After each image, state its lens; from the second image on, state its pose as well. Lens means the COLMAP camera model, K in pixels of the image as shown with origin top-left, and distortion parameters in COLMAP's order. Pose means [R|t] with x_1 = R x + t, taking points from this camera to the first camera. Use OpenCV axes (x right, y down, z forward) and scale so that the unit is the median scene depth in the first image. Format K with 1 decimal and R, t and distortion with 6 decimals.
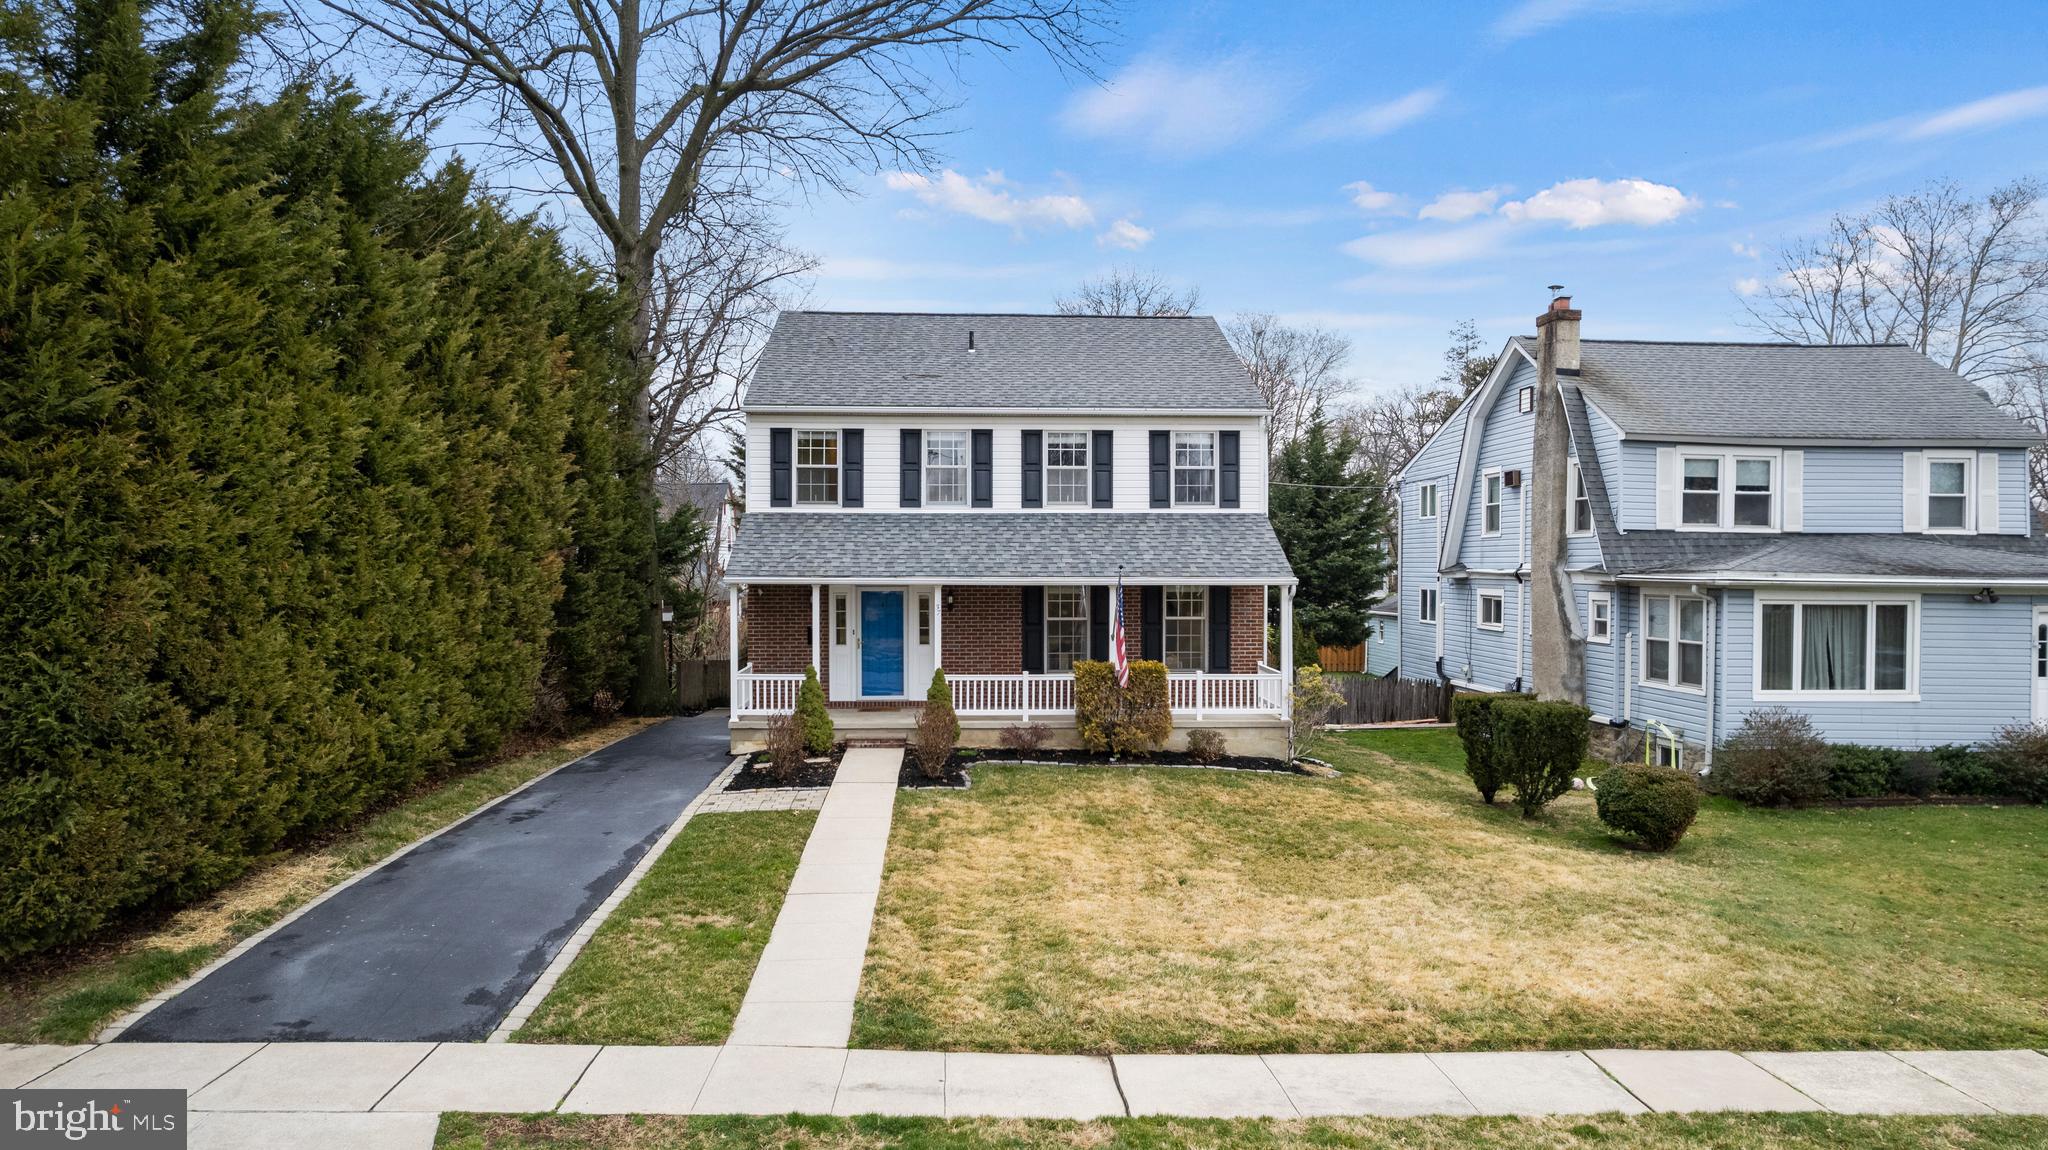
lens RADIAL K [[1312.7, 0, 1024.0], [0, 1312.7, 575.0], [0, 0, 1]] dist [-0.063900, 0.035563]
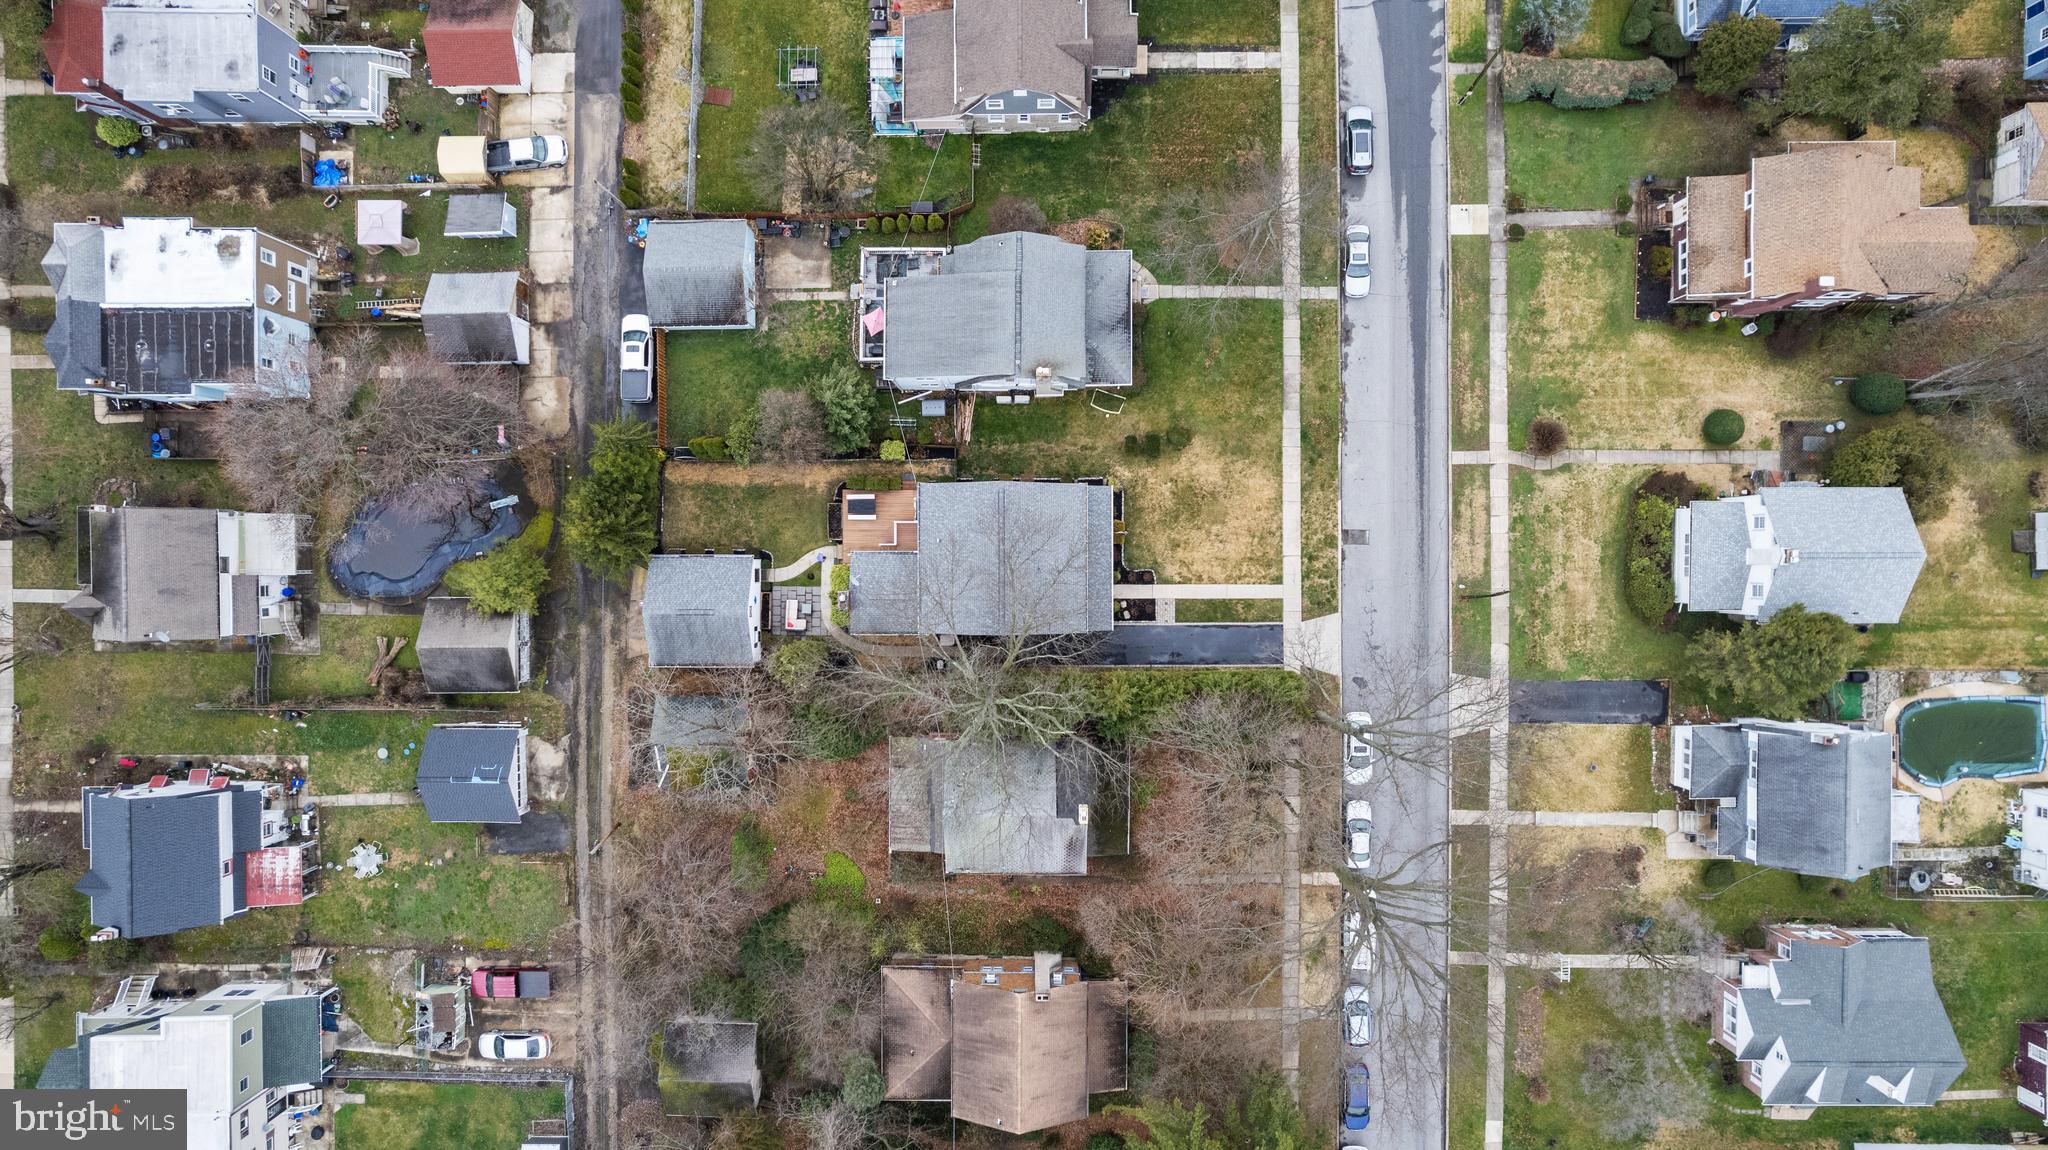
lens RADIAL K [[1312.7, 0, 1024.0], [0, 1312.7, 575.0], [0, 0, 1]] dist [-0.063900, 0.035563]
pose [[0.055109, -0.998458, -0.006626, -0.047799], [0.007666, -0.006213, 0.999951, -3.946598], [-0.998451, -0.055157, 0.007311, 1.232374]]
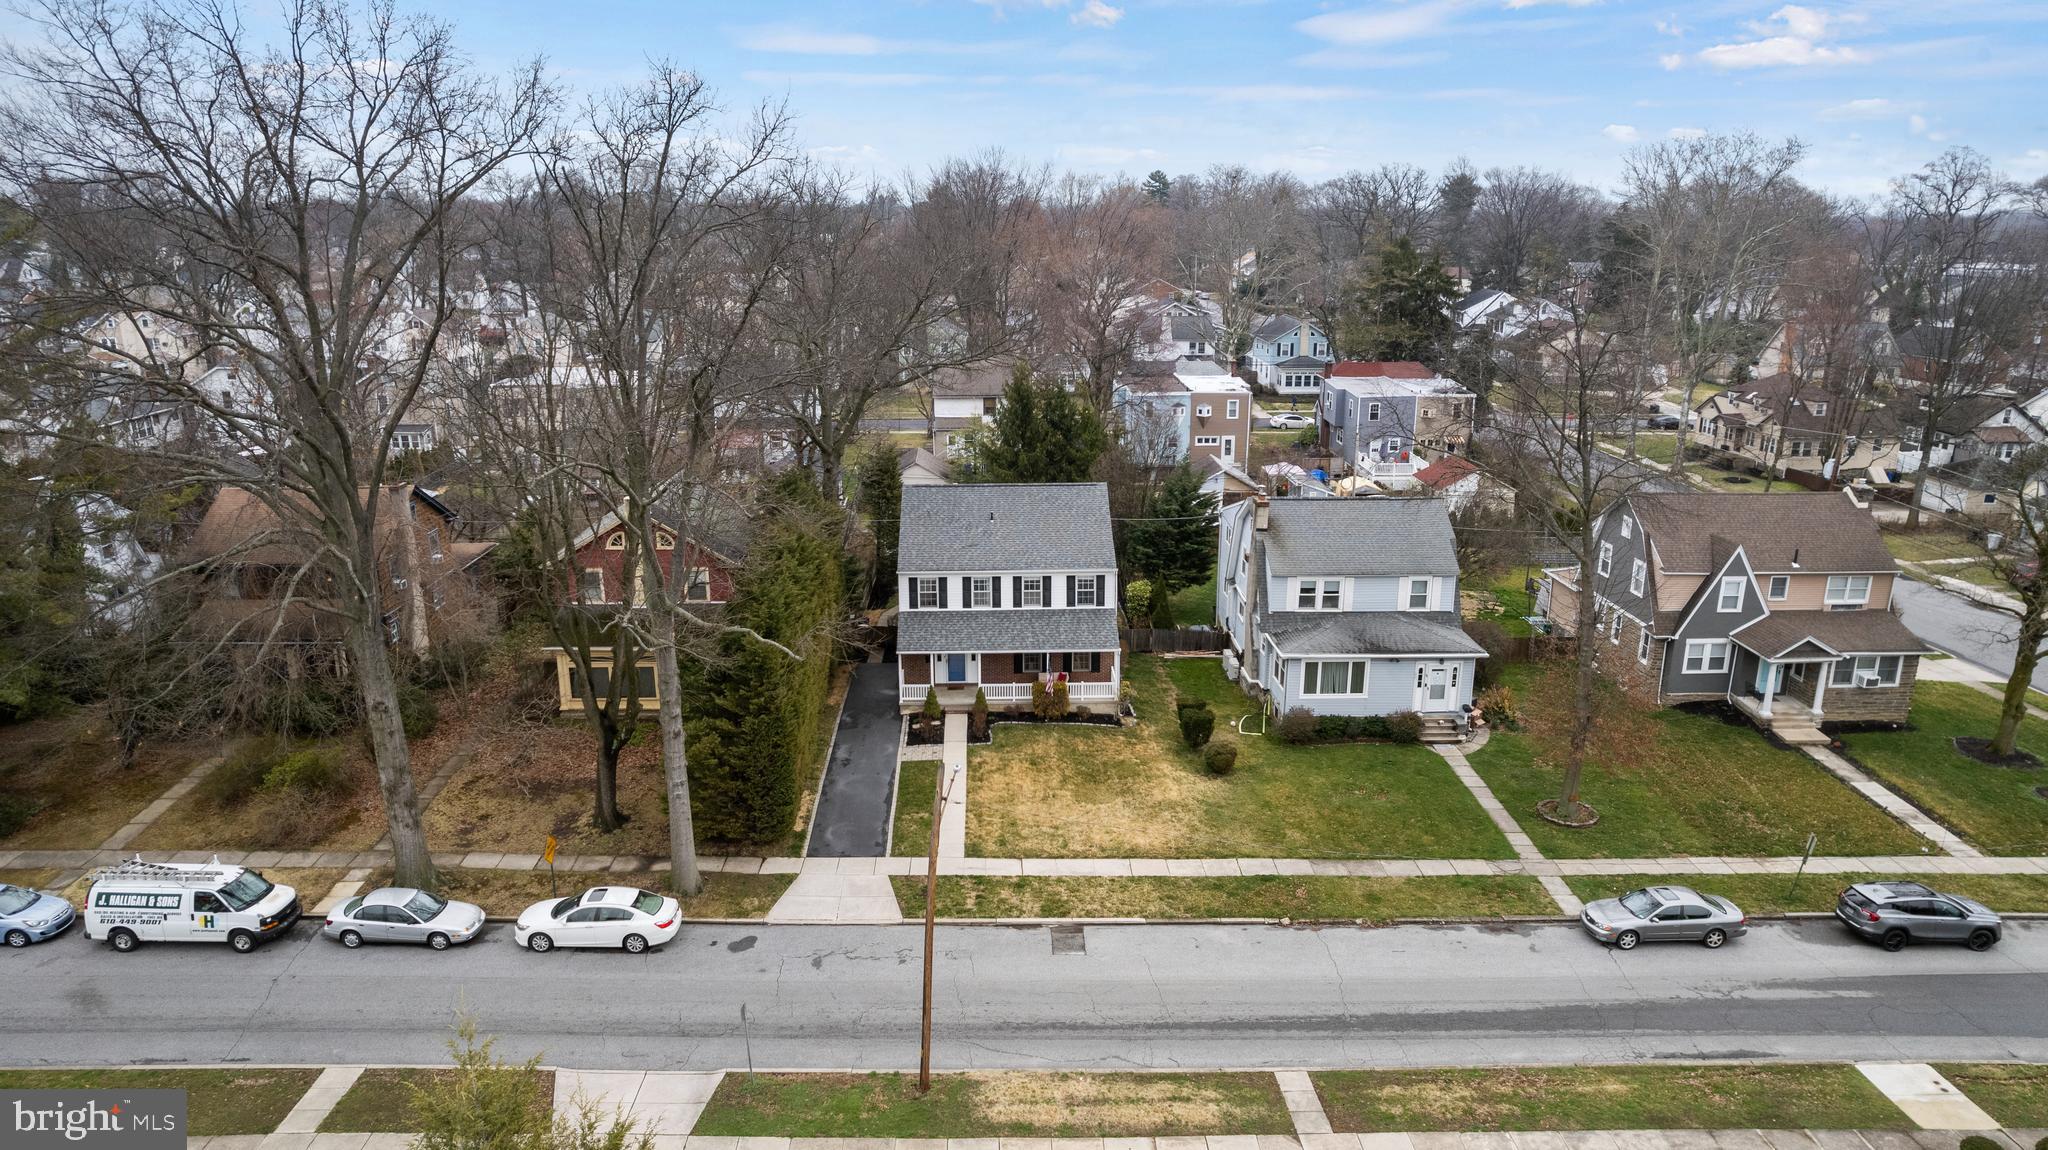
lens RADIAL K [[1312.7, 0, 1024.0], [0, 1312.7, 575.0], [0, 0, 1]] dist [-0.063900, 0.035563]
pose [[0.999738, 0.002442, -0.022751, 0.079731], [0.003676, 0.964233, 0.265031, -0.818587], [0.022584, -0.265046, 0.963971, -1.430550]]
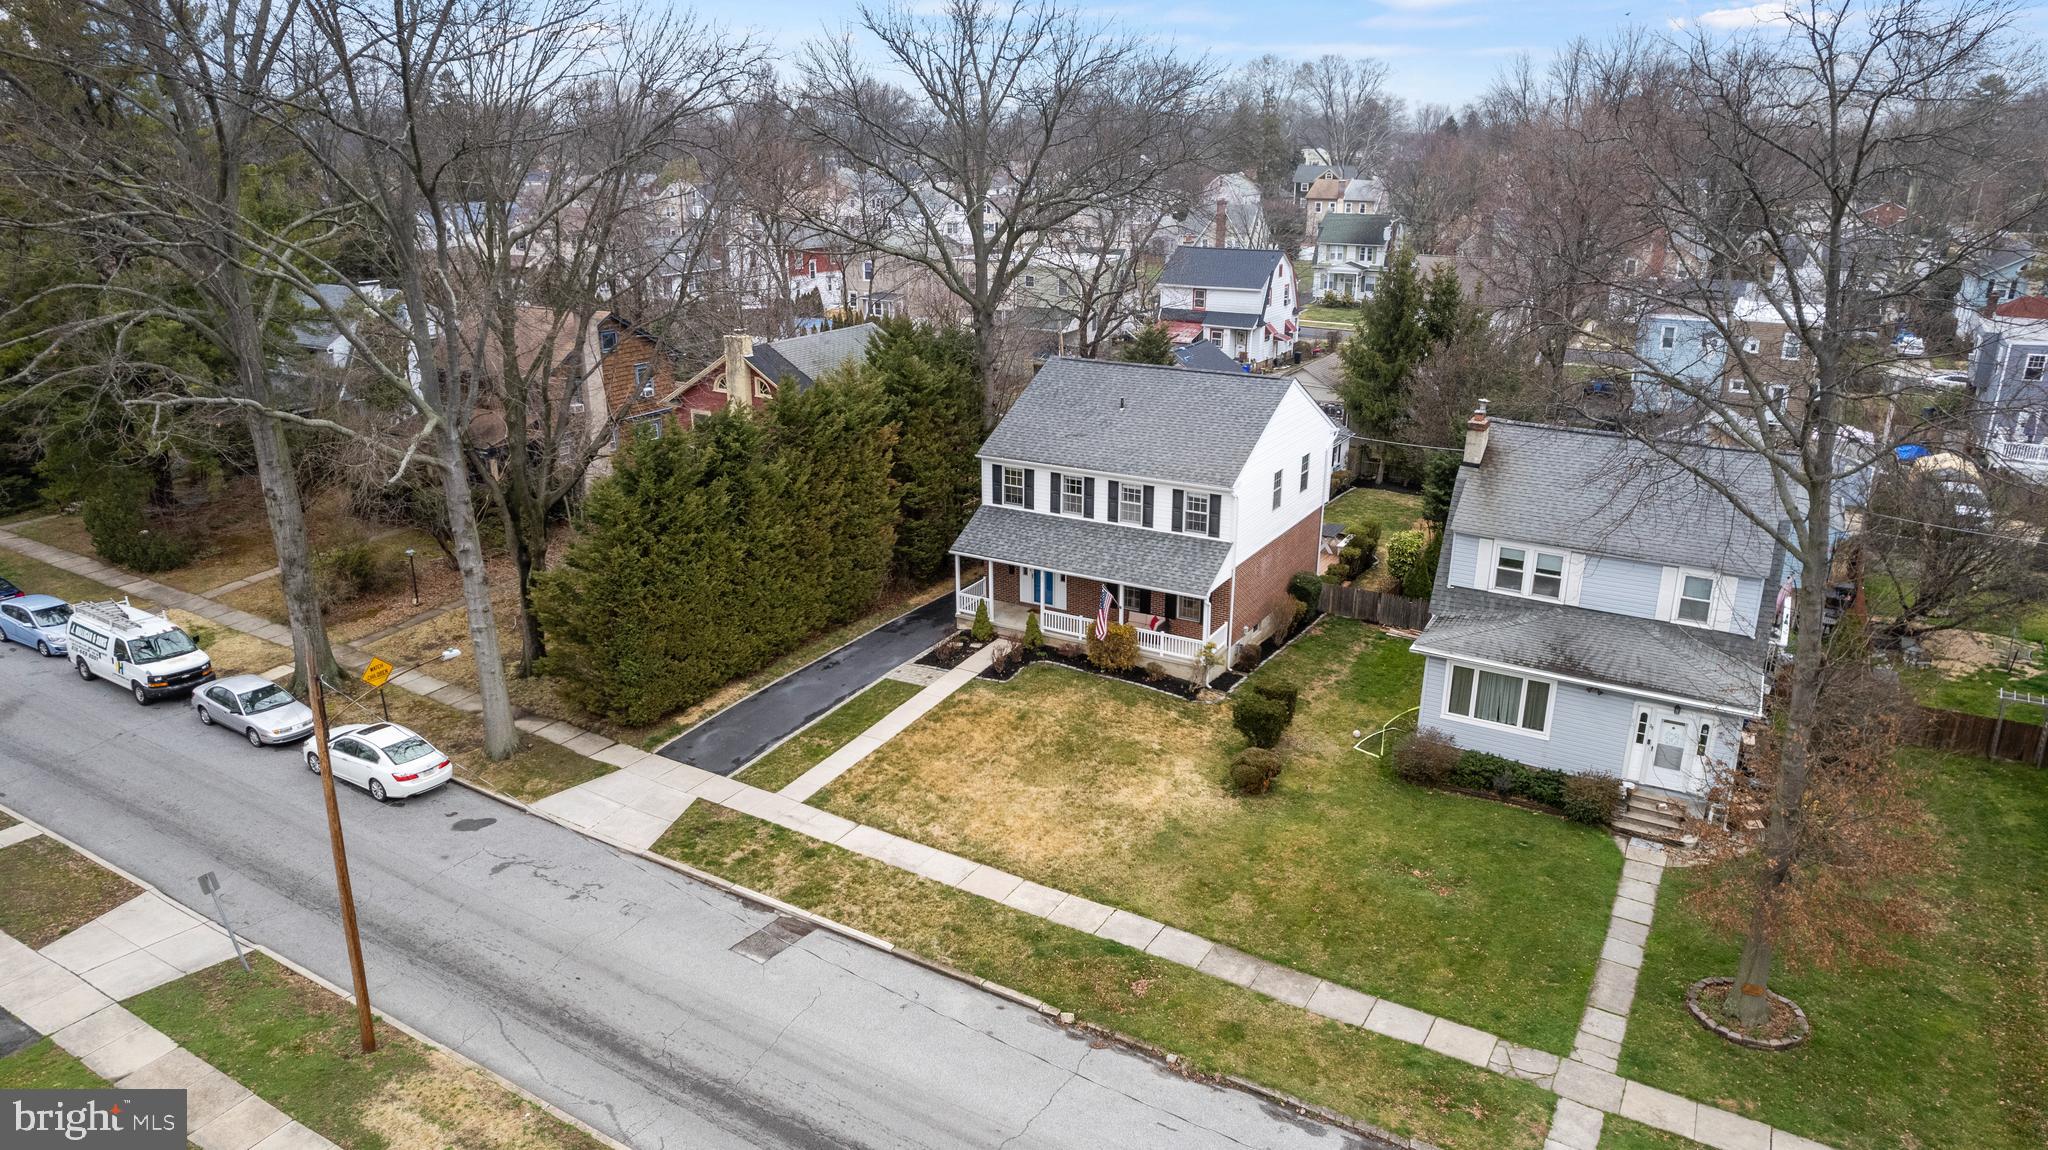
lens RADIAL K [[1312.7, 0, 1024.0], [0, 1312.7, 575.0], [0, 0, 1]] dist [-0.063900, 0.035563]
pose [[0.835582, 0.171476, -0.521918, 0.963910], [-0.001831, 0.950902, 0.309488, -0.604913], [0.549362, -0.257647, 0.794870, -0.611166]]
